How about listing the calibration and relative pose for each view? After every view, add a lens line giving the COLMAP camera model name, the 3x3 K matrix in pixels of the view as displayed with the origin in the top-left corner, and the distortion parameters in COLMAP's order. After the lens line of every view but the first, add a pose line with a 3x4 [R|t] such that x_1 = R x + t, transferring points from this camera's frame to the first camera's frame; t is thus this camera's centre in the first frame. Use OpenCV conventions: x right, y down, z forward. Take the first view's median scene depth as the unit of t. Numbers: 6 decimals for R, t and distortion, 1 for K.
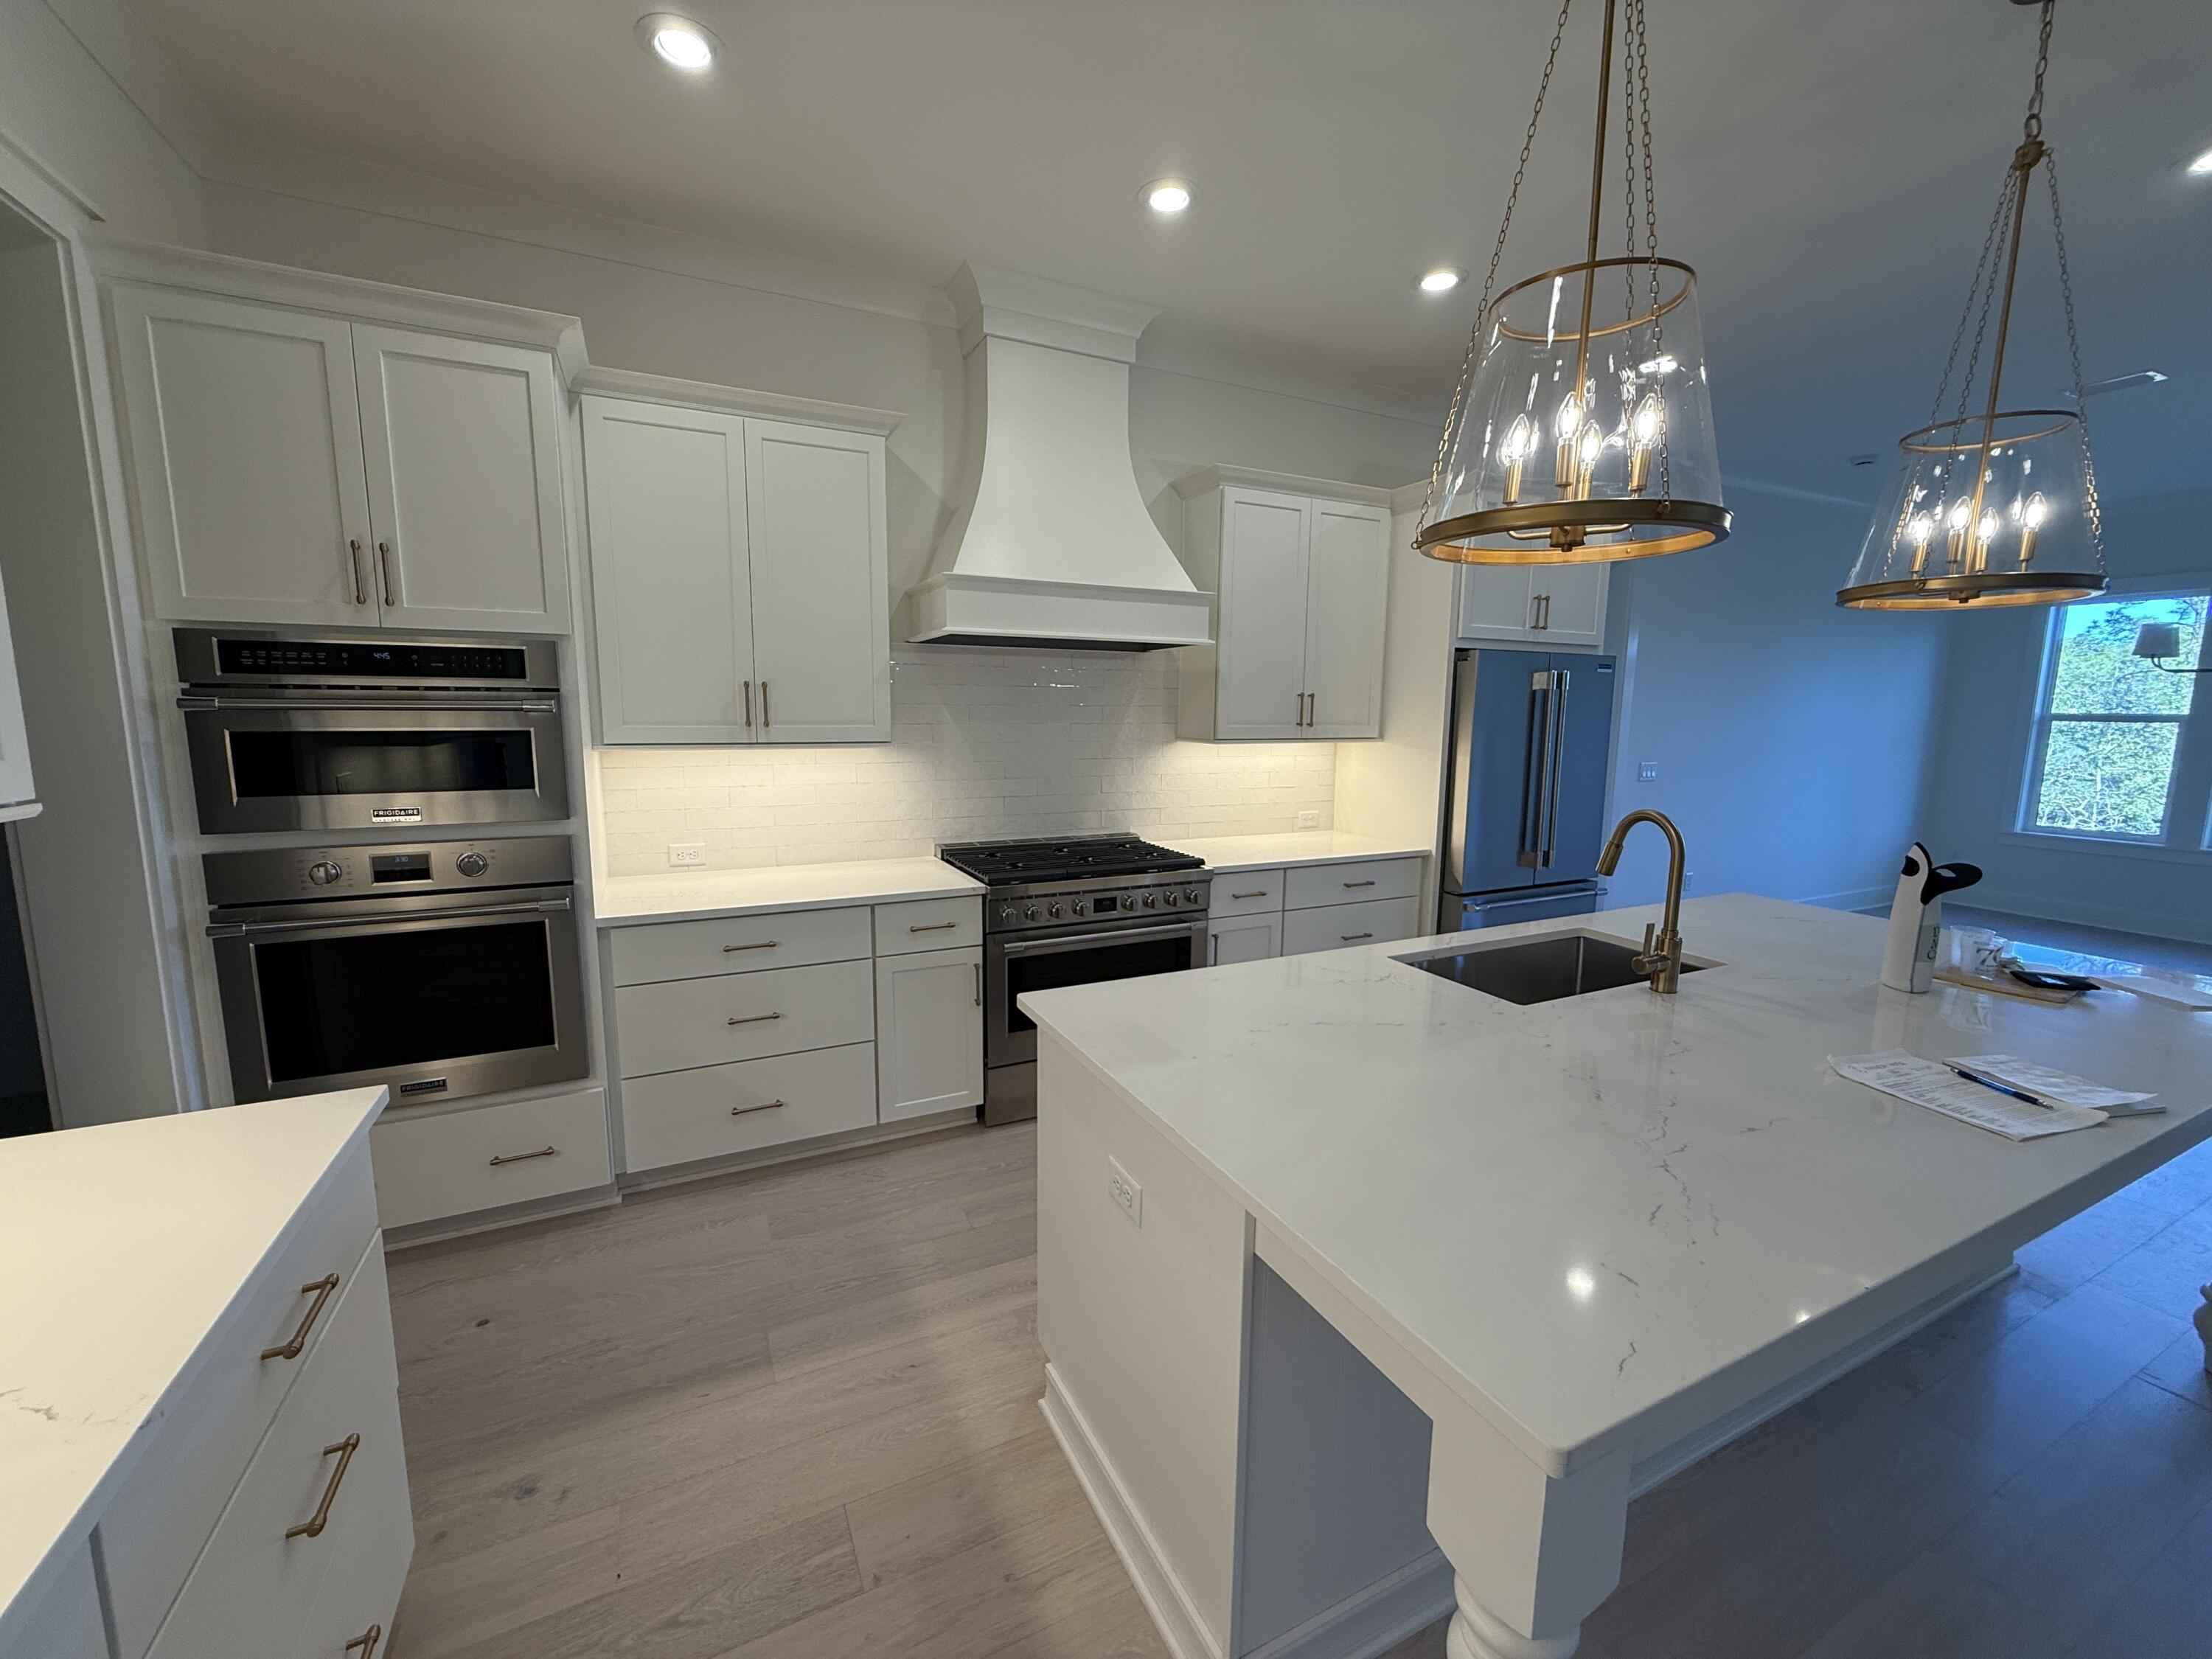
lens RADIAL K [[876.4, 0, 1100.9], [0, 876.4, 834.8], [0, 0, 1]] dist [-0.001710, -0.001044]
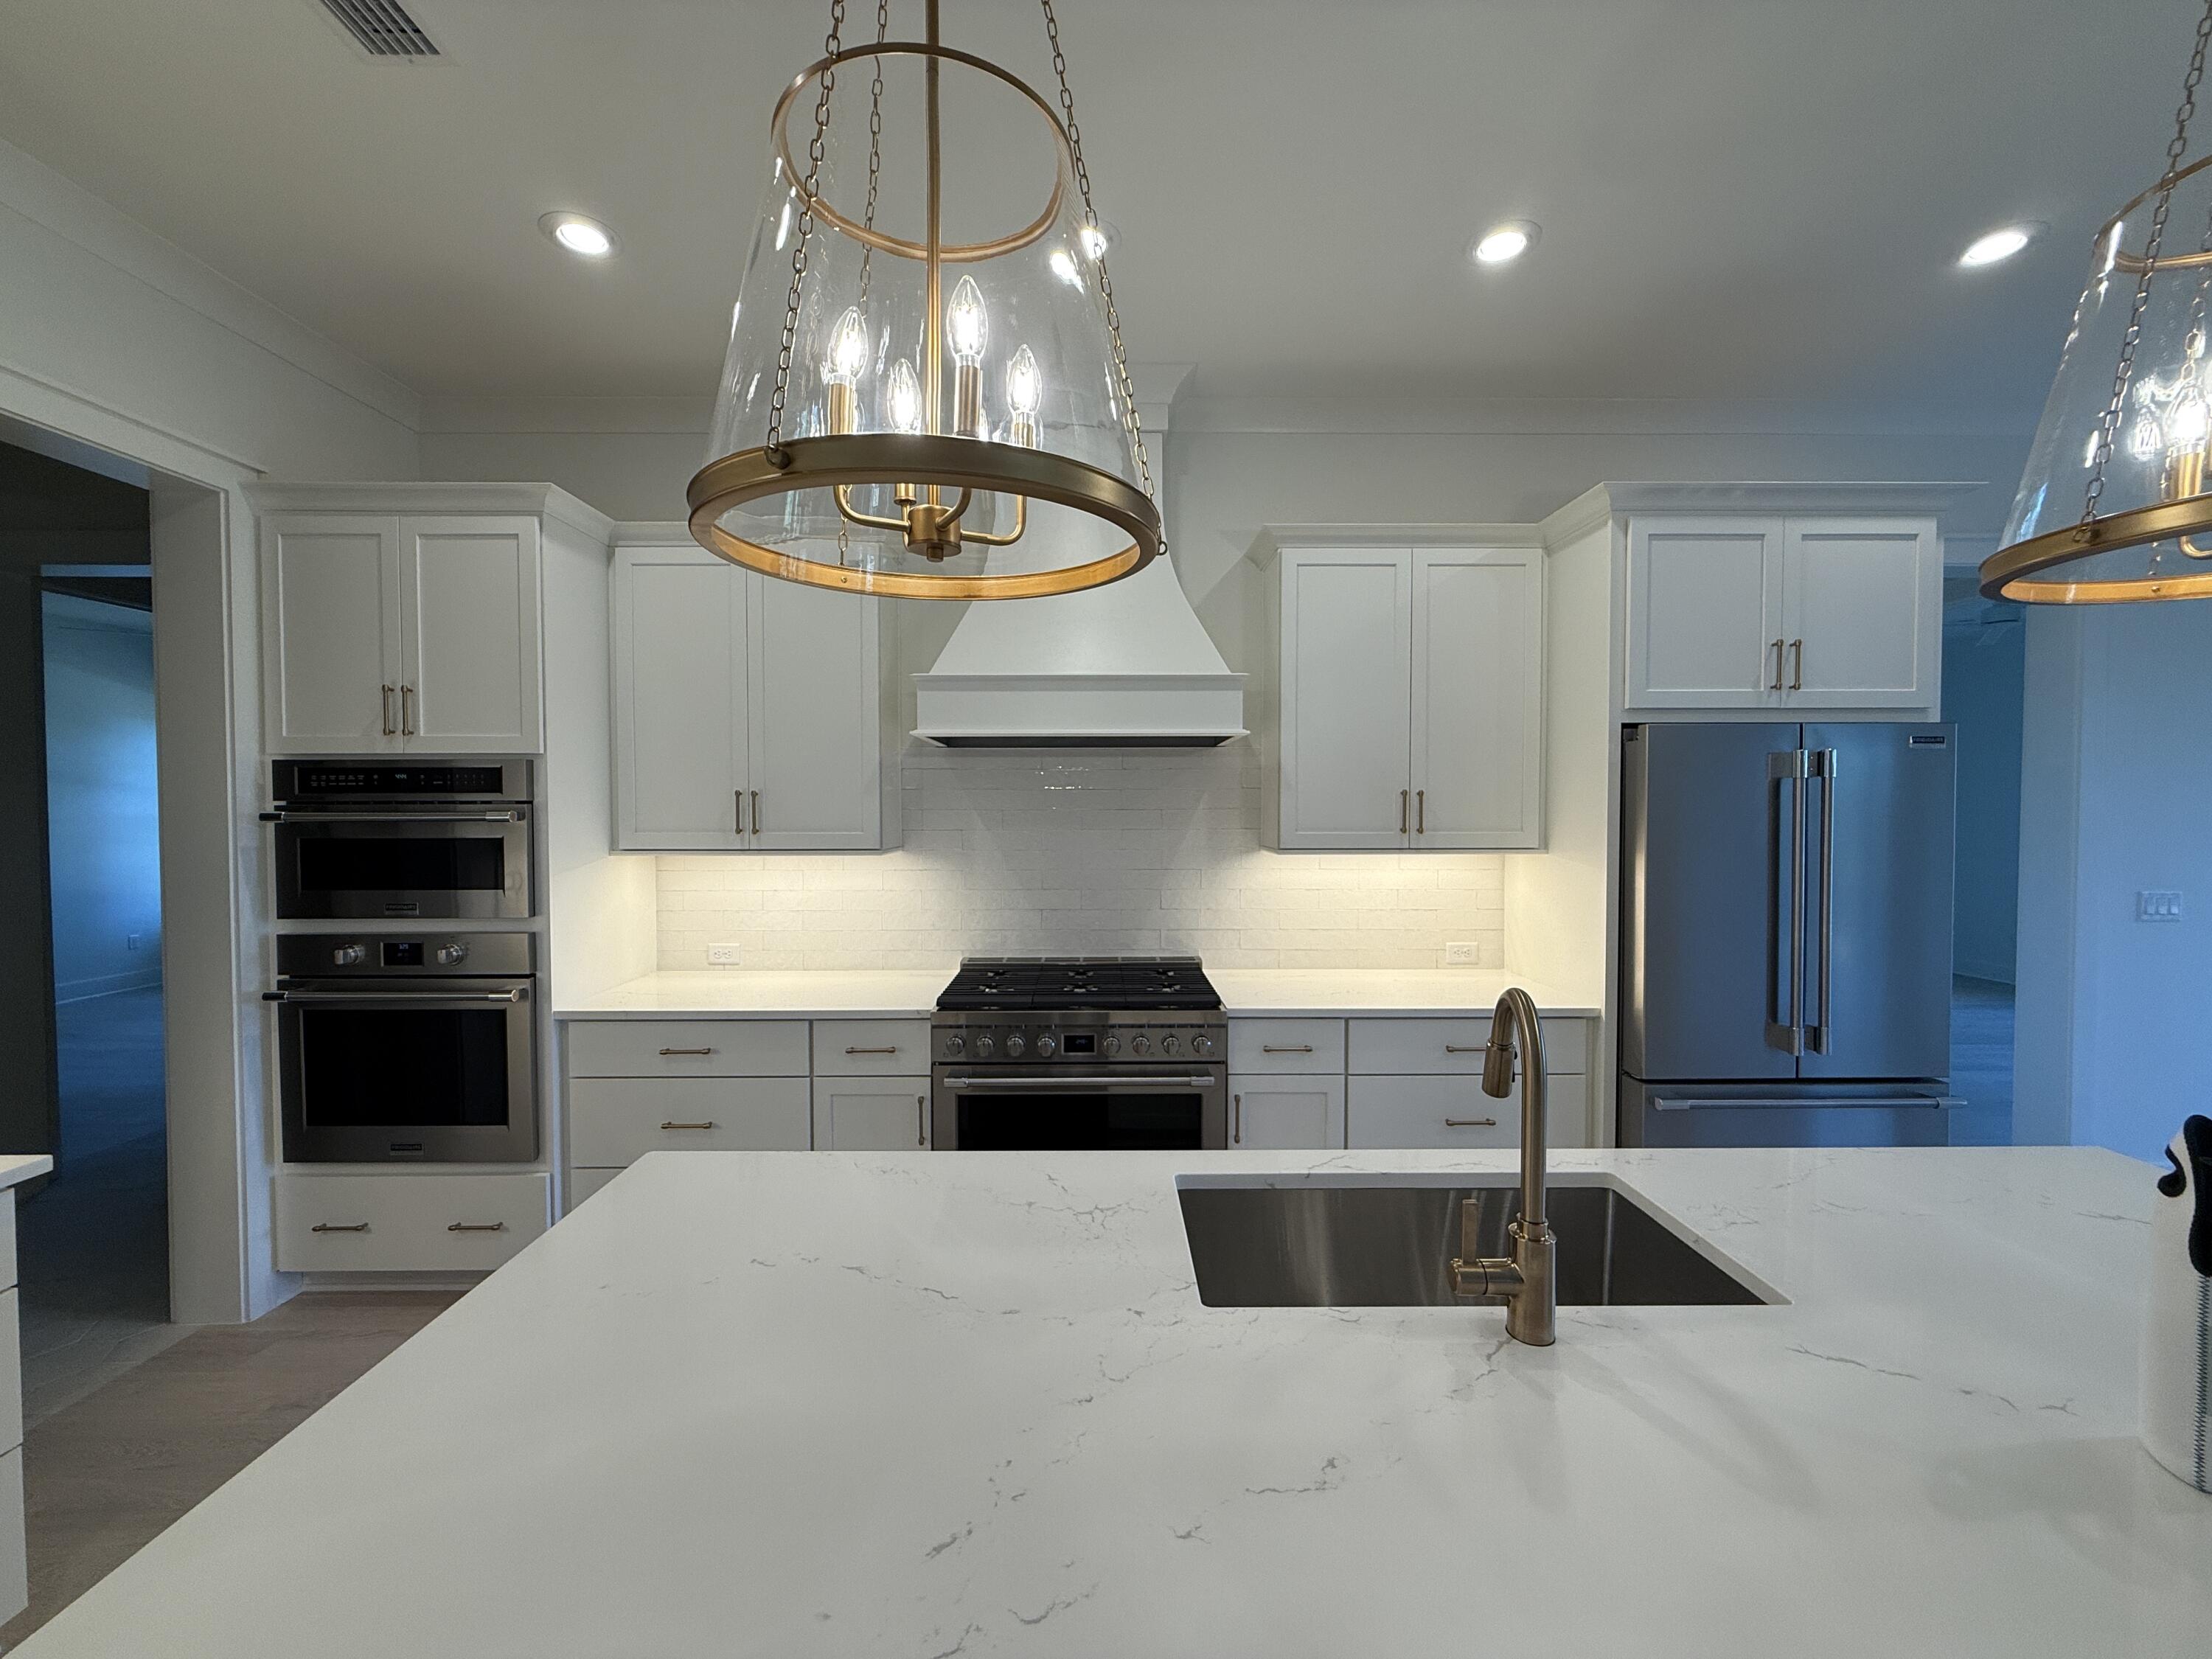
lens RADIAL K [[876.4, 0, 1107.5], [0, 876.4, 833.4], [0, 0, 1]] dist [-0.001710, -0.001044]
pose [[0.902400, 0.001644, -0.430896, 0.414937], [-0.051892, 0.993130, -0.104884, -0.036150], [0.427763, 0.117007, 0.896286, 0.245801]]
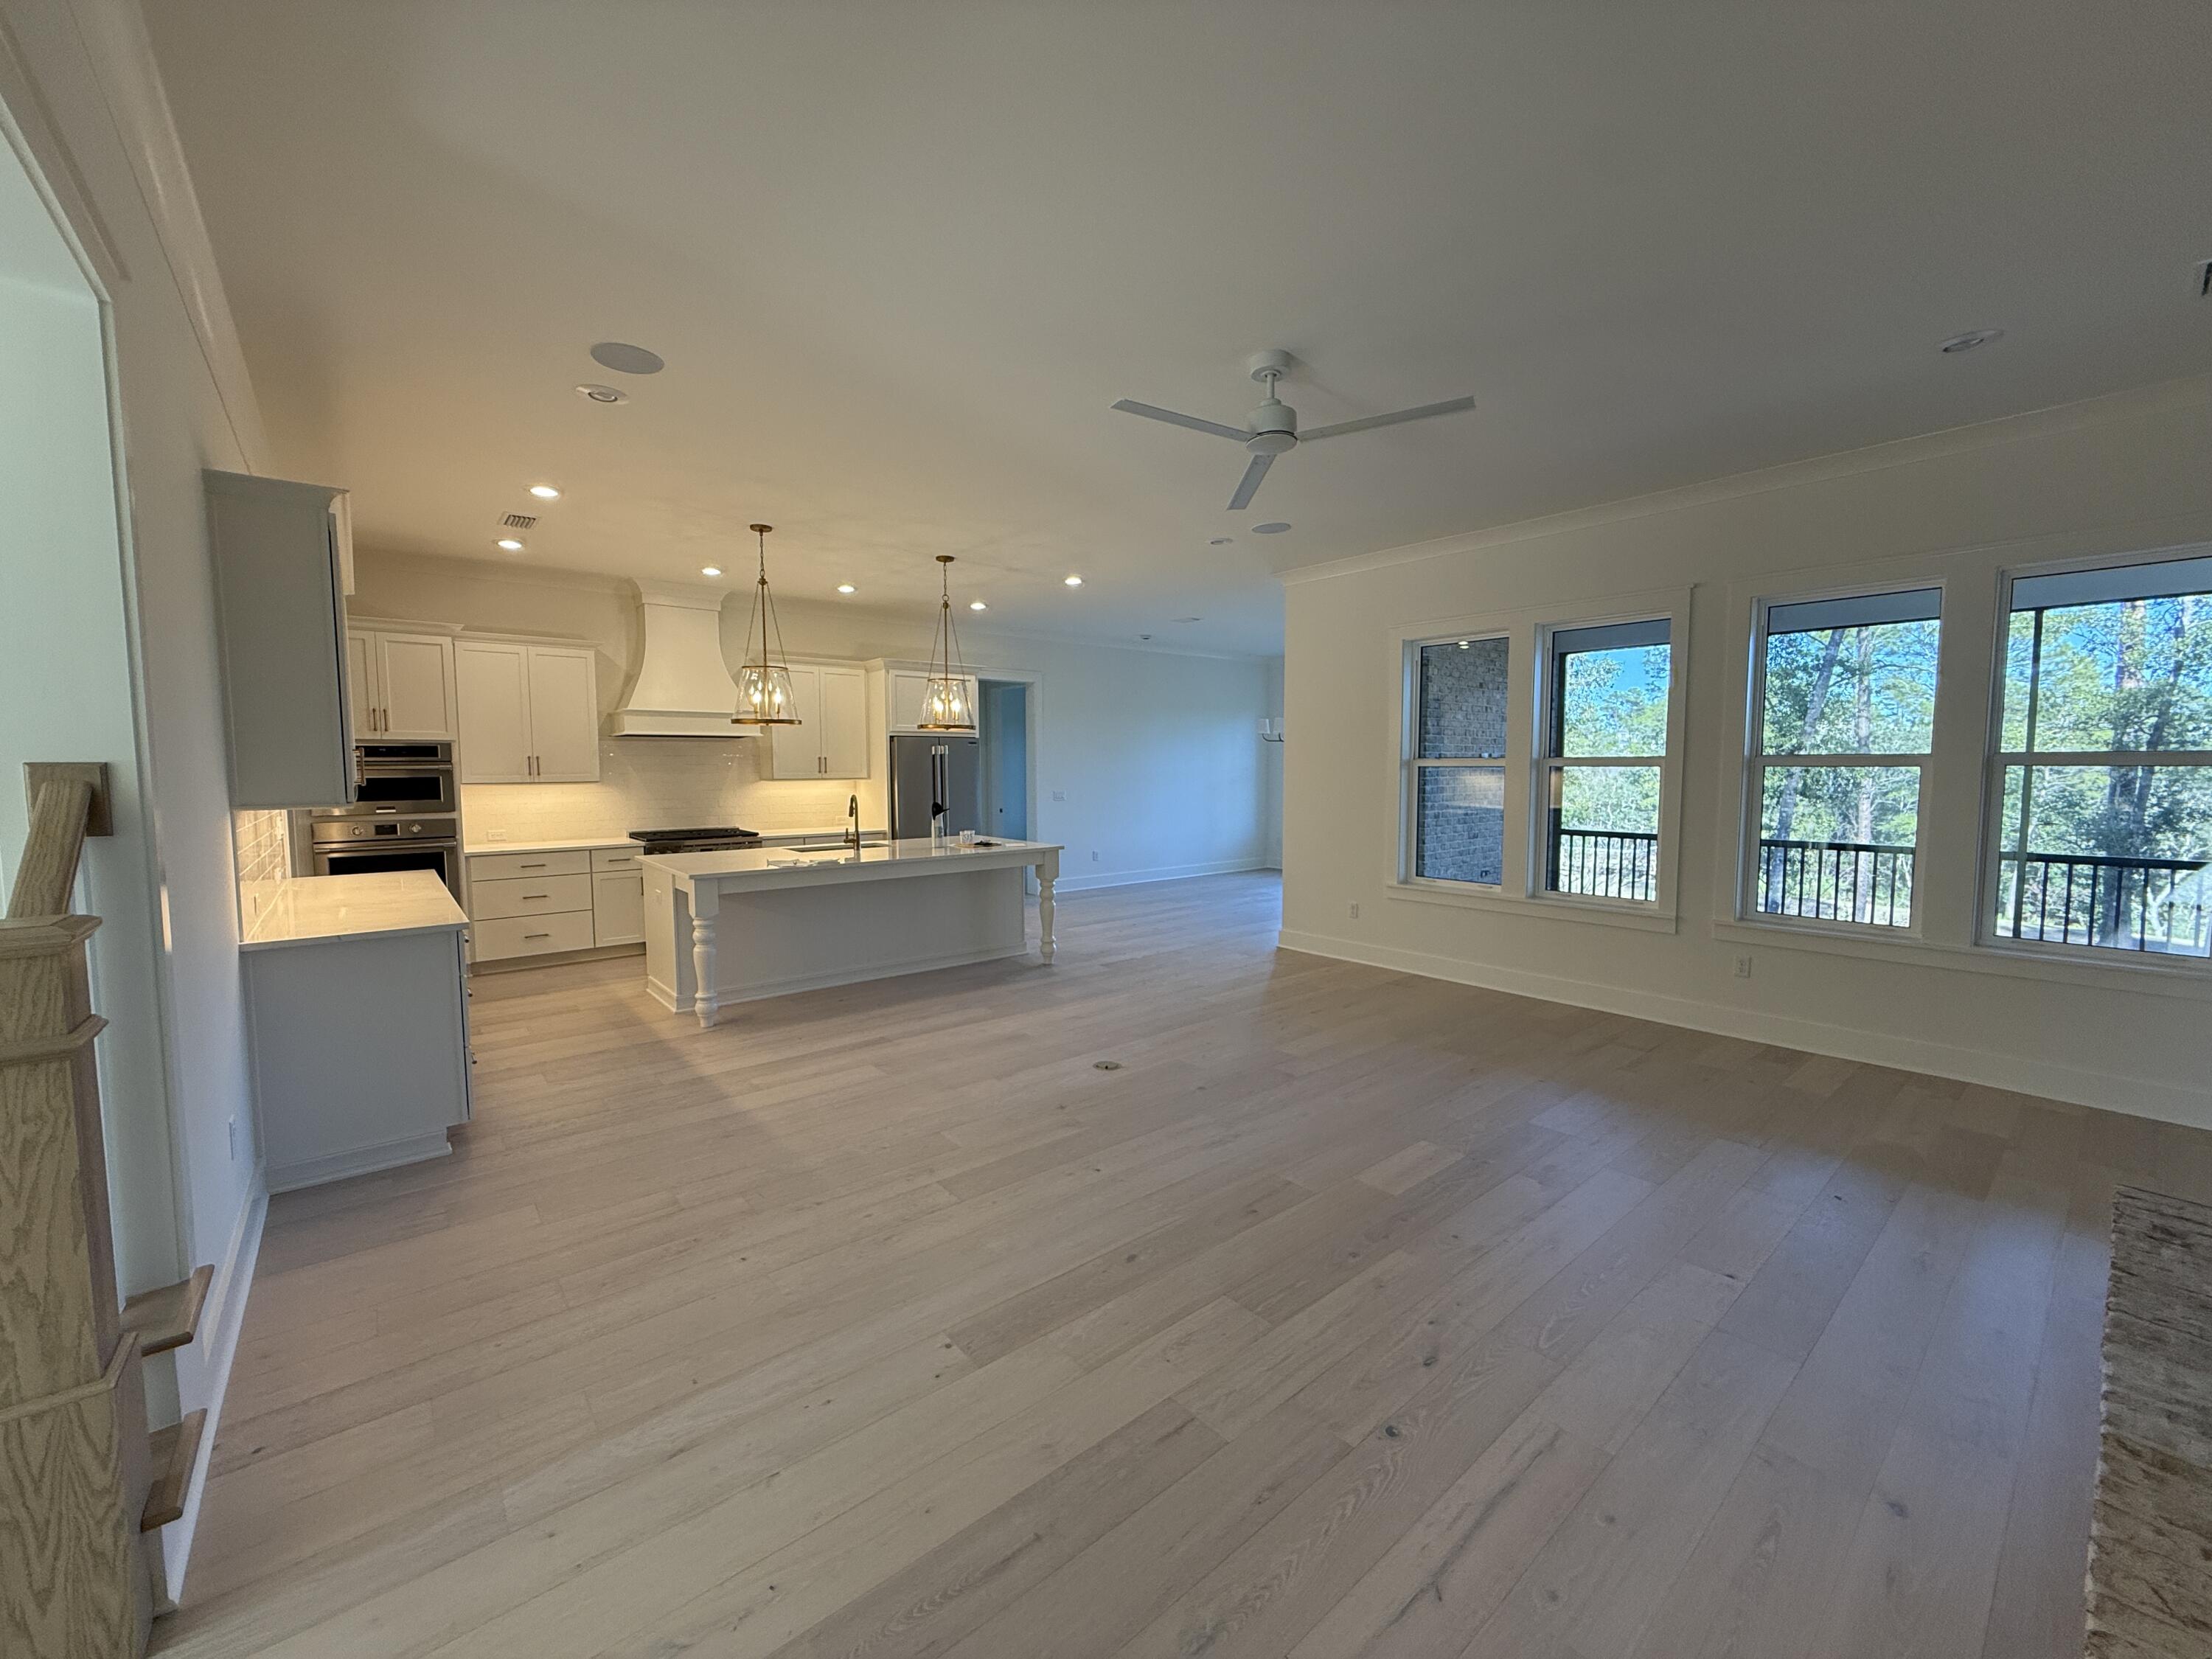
lens RADIAL K [[876.4, 0, 1108.3], [0, 876.4, 833.4], [0, 0, 1]] dist [-0.001710, -0.001044]
pose [[0.969450, -0.030207, 0.243422, 0.487681], [0.045231, 0.997385, -0.056367, 0.217443], [-0.241083, 0.065655, 0.968281, -1.522967]]
